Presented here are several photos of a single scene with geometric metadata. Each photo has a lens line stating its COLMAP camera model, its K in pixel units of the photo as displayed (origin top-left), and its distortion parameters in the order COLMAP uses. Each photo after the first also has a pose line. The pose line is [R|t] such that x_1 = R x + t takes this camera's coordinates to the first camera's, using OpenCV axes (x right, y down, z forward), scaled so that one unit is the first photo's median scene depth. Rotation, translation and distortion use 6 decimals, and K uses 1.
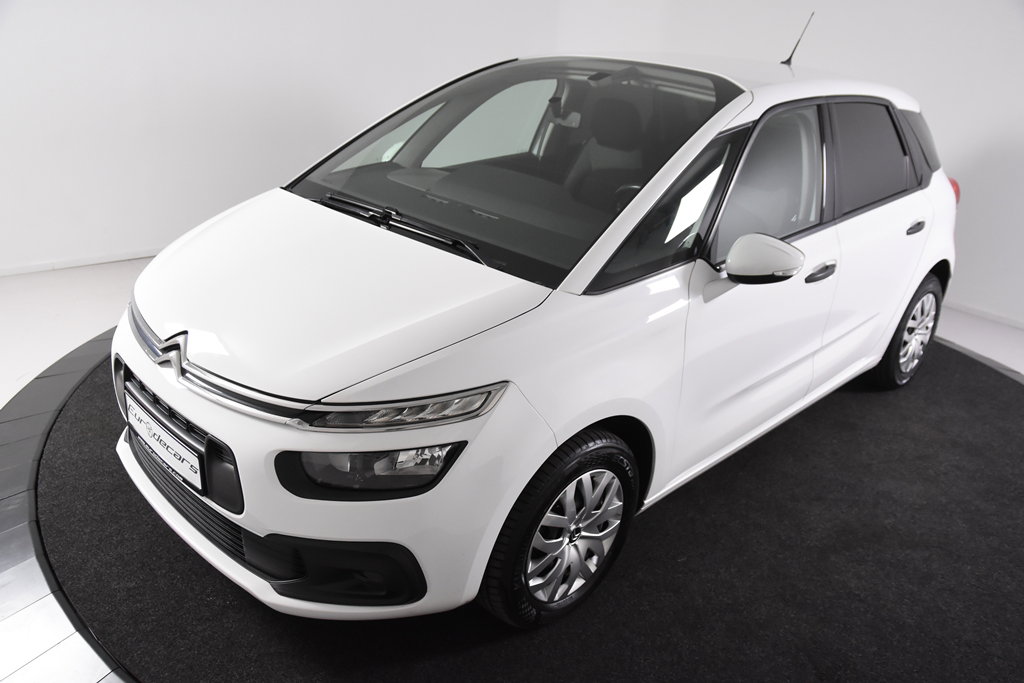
lens RADIAL K [[822.4, 0, 519.6], [0, 822.4, 341.0], [0, 0, 1]] dist [-0.095688, 0.088168]
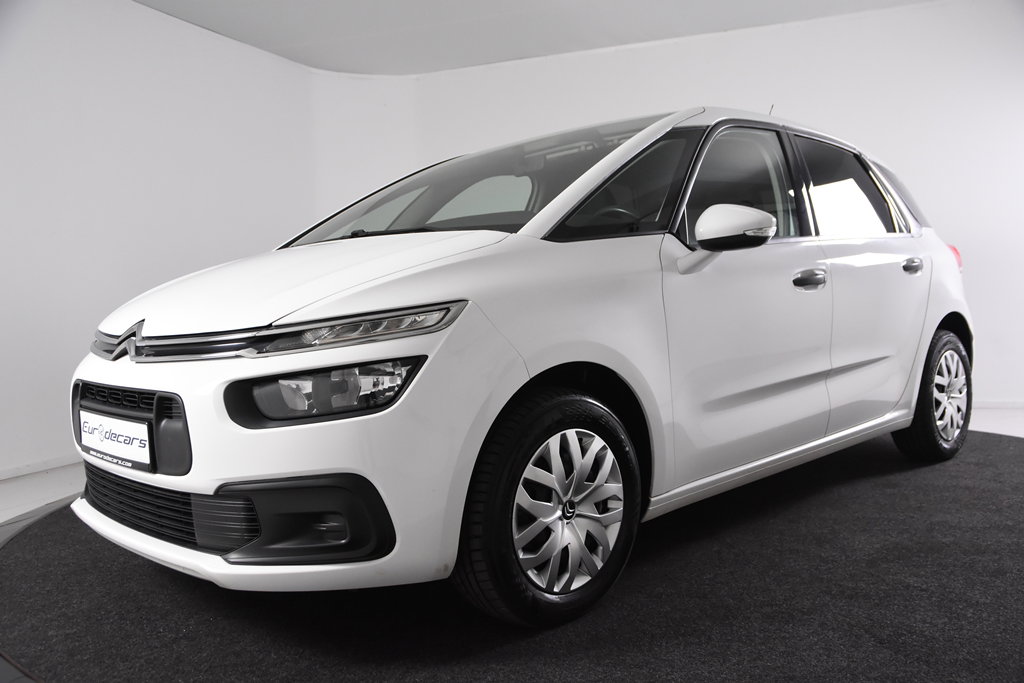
lens RADIAL K [[871.2, 0, 520.0], [0, 871.2, 339.5], [0, 0, 1]] dist [-0.081748, 0.108020]
pose [[0.994225, -0.106044, -0.016472, 0.051971], [0.095584, 0.944821, -0.313331, 0.366504], [0.048790, 0.309947, 0.949501, 0.045661]]
